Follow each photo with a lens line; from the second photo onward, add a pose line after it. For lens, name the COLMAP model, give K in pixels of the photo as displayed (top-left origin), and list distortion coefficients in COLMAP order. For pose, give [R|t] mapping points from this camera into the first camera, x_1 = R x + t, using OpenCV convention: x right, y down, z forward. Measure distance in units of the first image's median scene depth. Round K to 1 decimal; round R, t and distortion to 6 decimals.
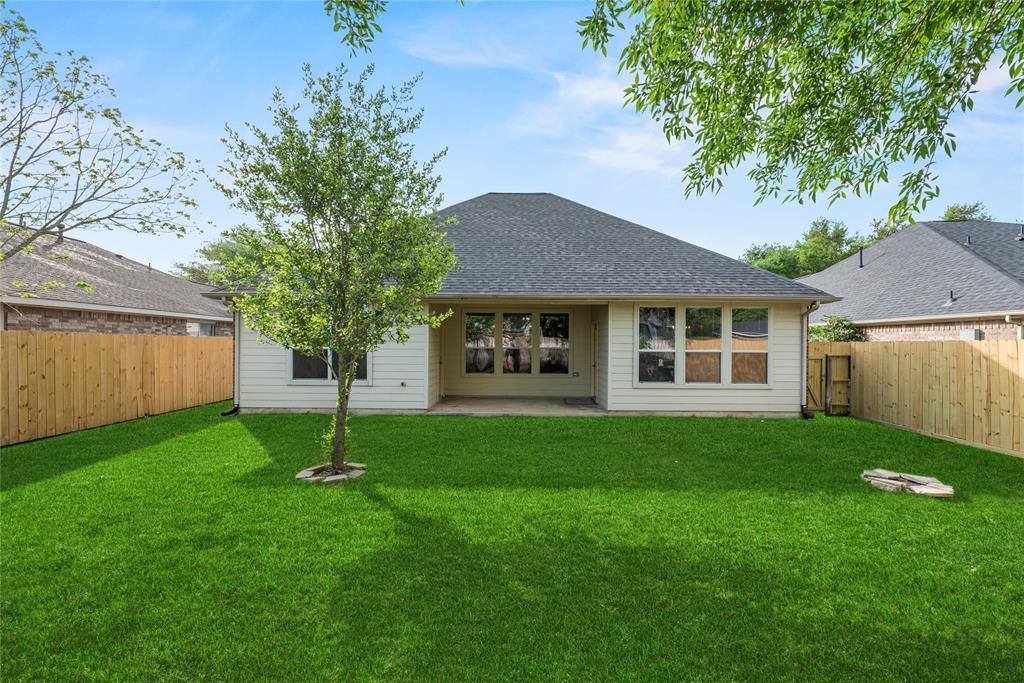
lens RADIAL K [[426.1, 0, 511.1], [0, 426.1, 340.5], [0, 0, 1]] dist [0.003161, -0.000213]
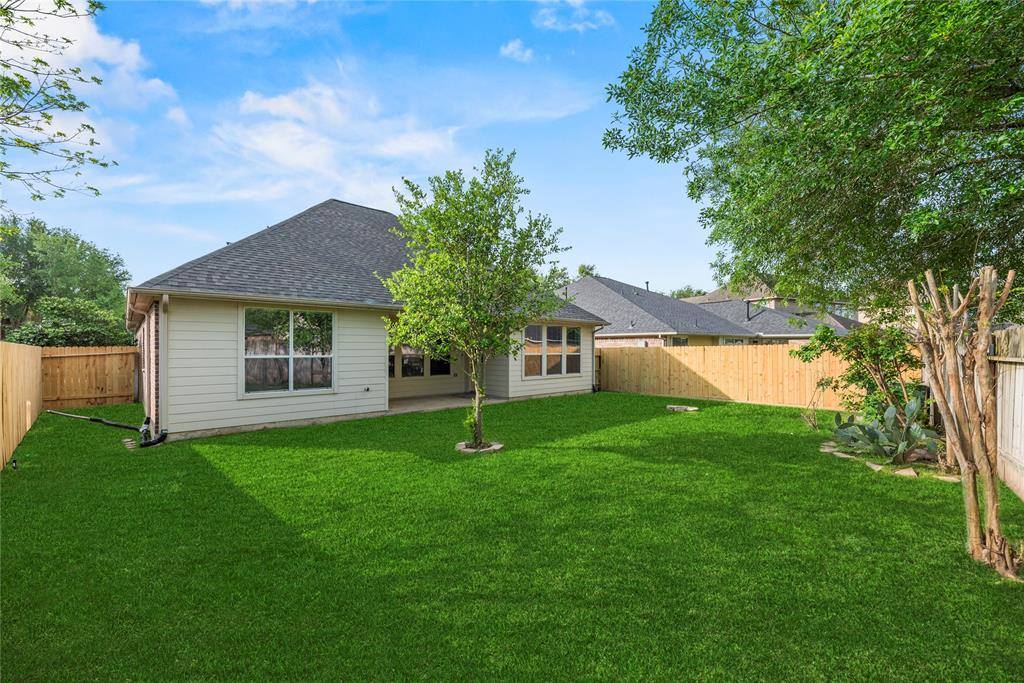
lens RADIAL K [[426.1, 0, 520.6], [0, 426.1, 346.3], [0, 0, 1]] dist [0.003161, -0.000213]
pose [[0.721352, -0.002455, 0.692564, -0.710542], [0.003185, 0.999995, 0.000228, -0.003968], [-0.692561, 0.002041, 0.721356, -0.032111]]
